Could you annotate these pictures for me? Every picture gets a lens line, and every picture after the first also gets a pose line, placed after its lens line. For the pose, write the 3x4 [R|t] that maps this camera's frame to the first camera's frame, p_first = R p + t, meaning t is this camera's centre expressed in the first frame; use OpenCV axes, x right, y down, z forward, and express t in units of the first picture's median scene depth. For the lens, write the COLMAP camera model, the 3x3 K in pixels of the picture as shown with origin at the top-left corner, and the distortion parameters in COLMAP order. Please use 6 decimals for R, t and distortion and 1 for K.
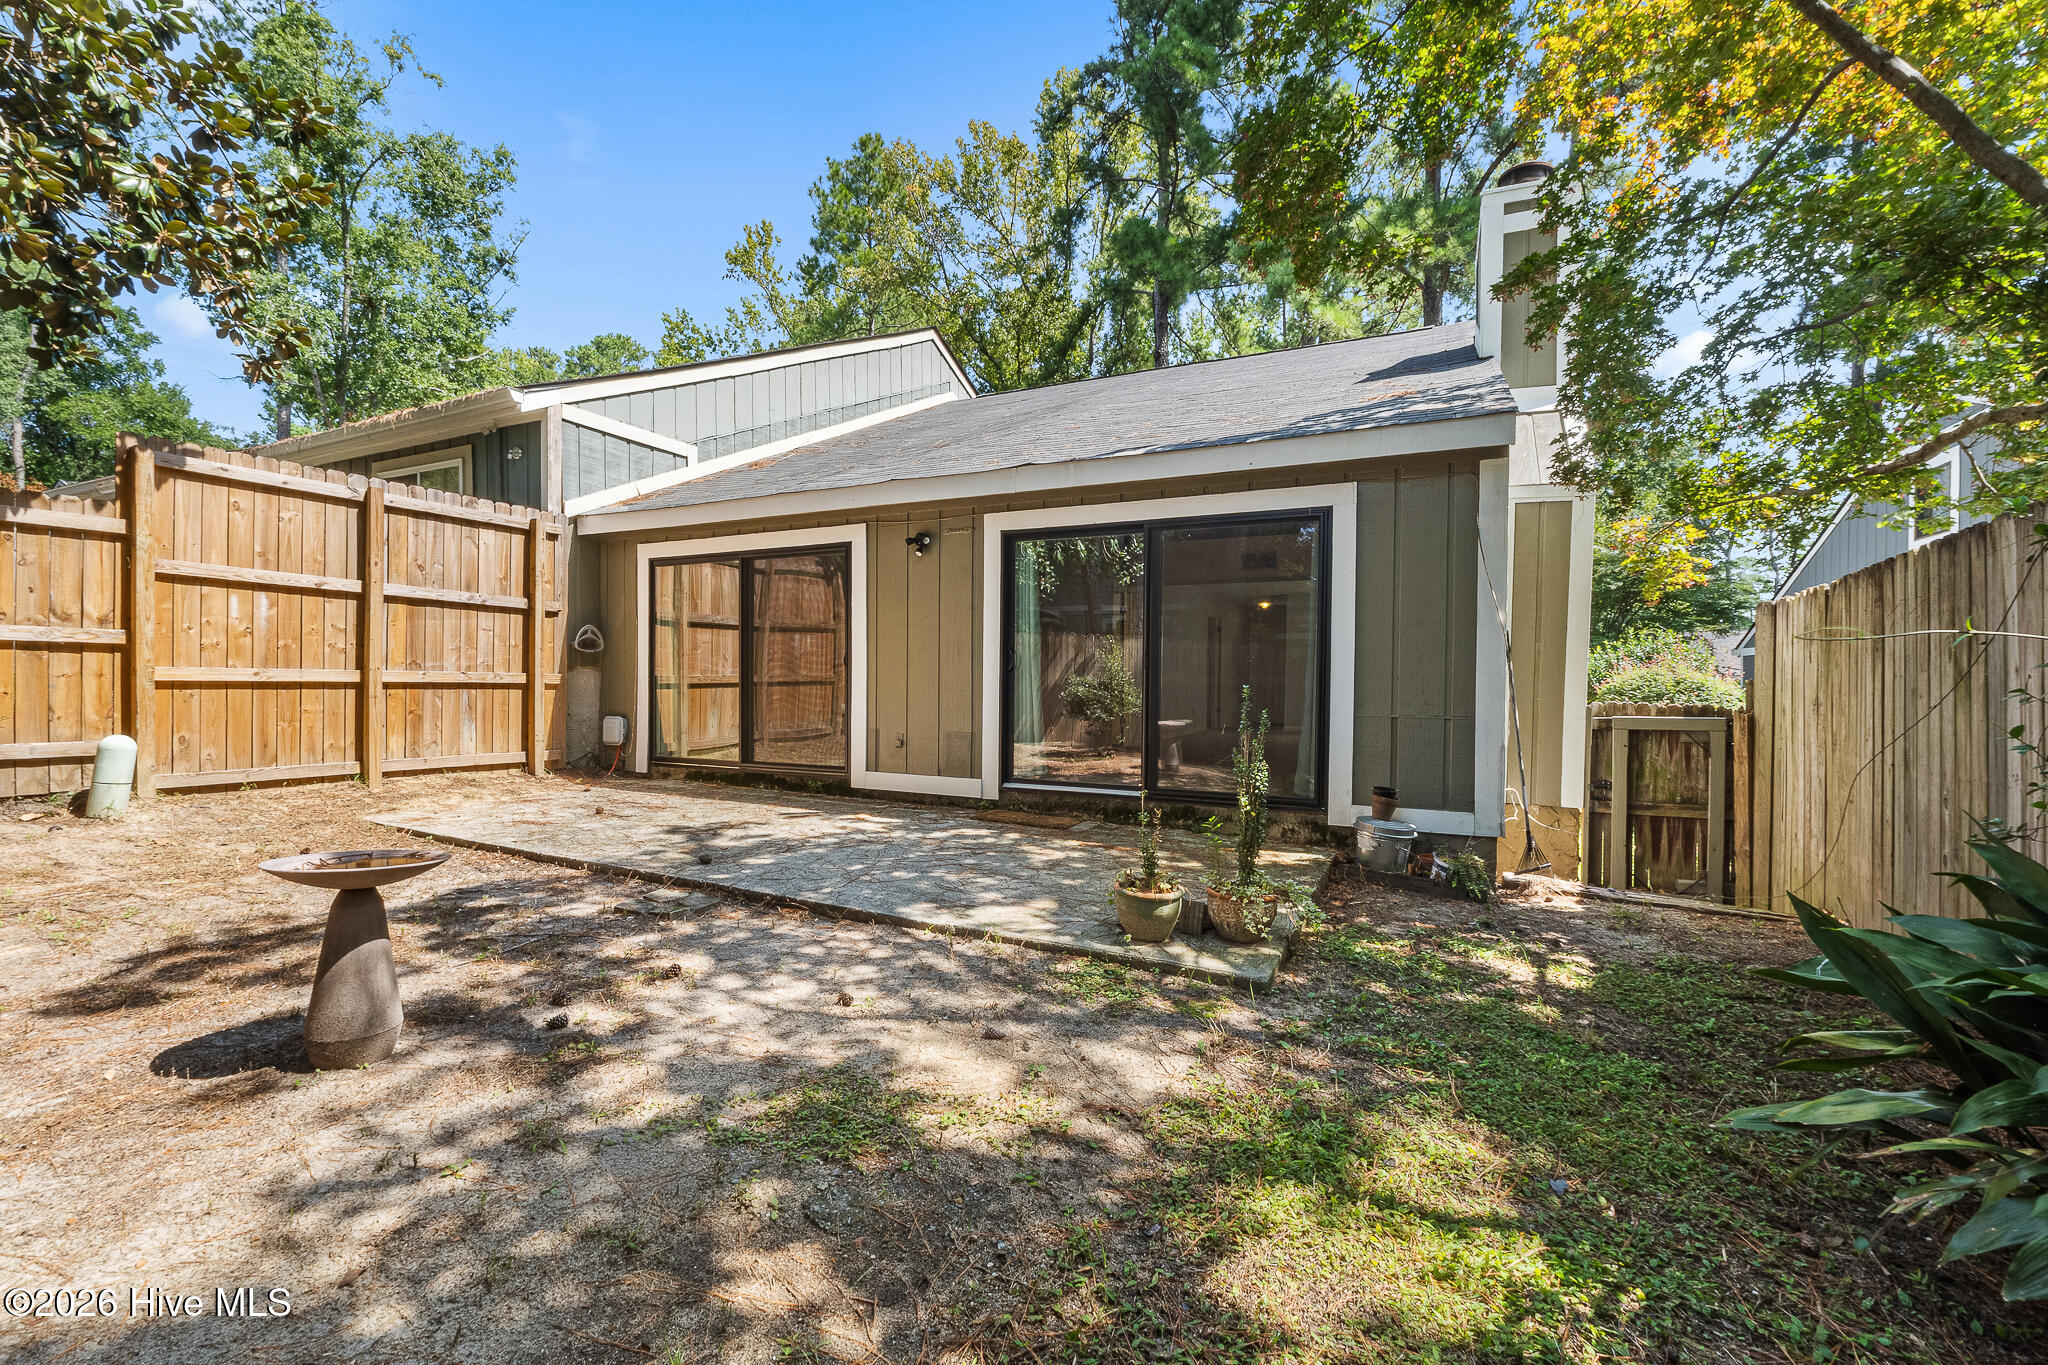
lens RADIAL K [[869.4, 0, 1009.1], [0, 869.4, 674.7], [0, 0, 1]] dist [-0.013895, 0.000272]
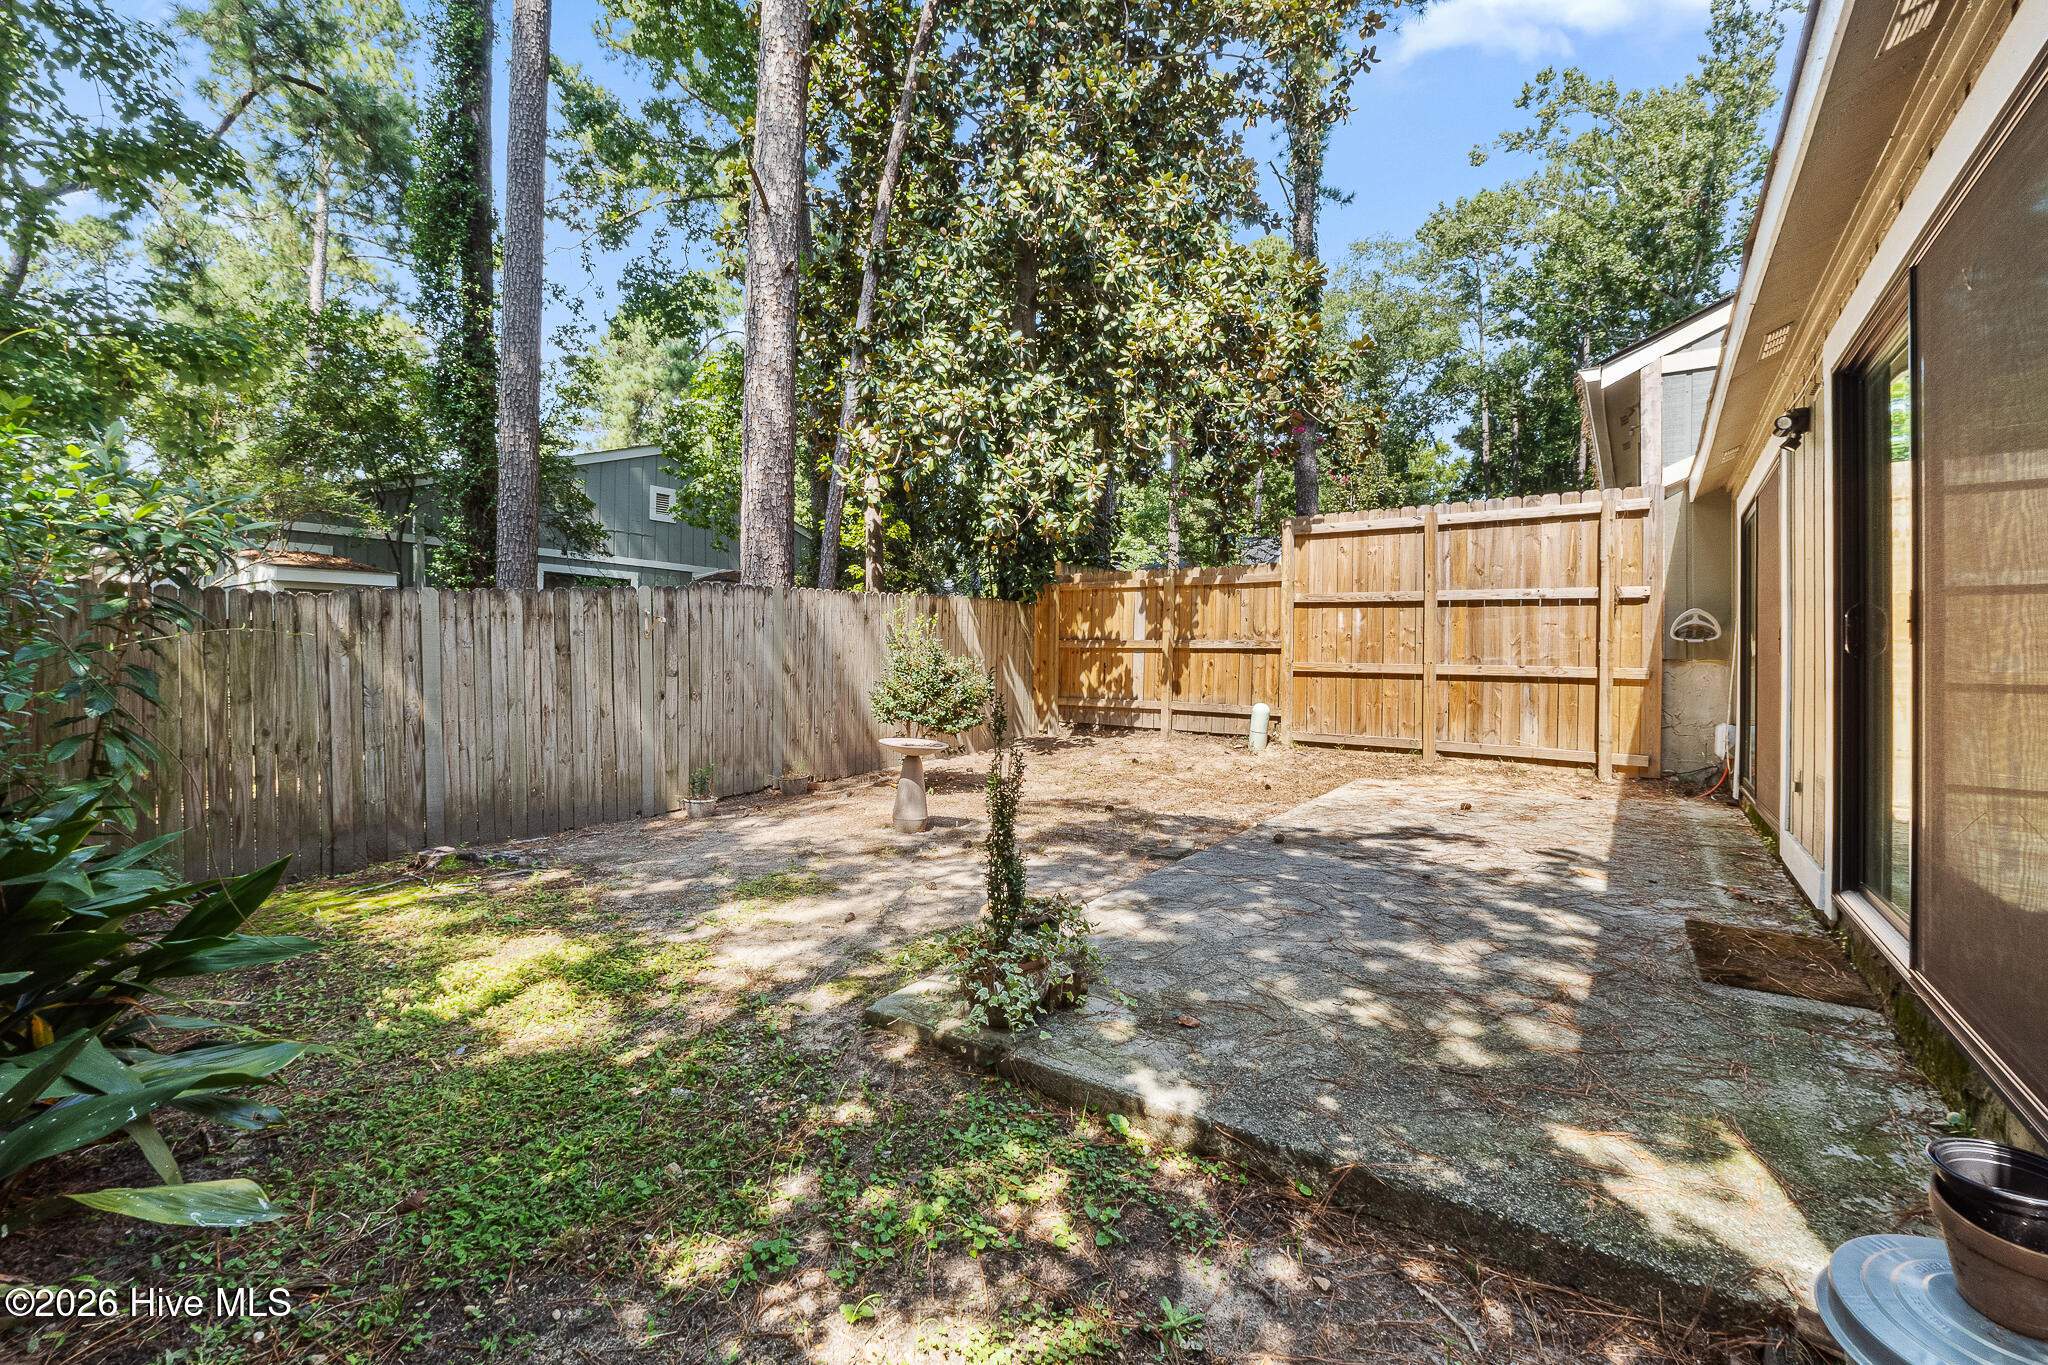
lens RADIAL K [[869.4, 0, 1012.5], [0, 869.4, 672.7], [0, 0, 1]] dist [-0.013895, 0.000272]
pose [[-0.177226, 0.001806, -0.984169, 0.871722], [-0.010453, 0.999938, 0.003717, 0.012346], [0.984115, 0.010946, -0.177196, 1.010545]]
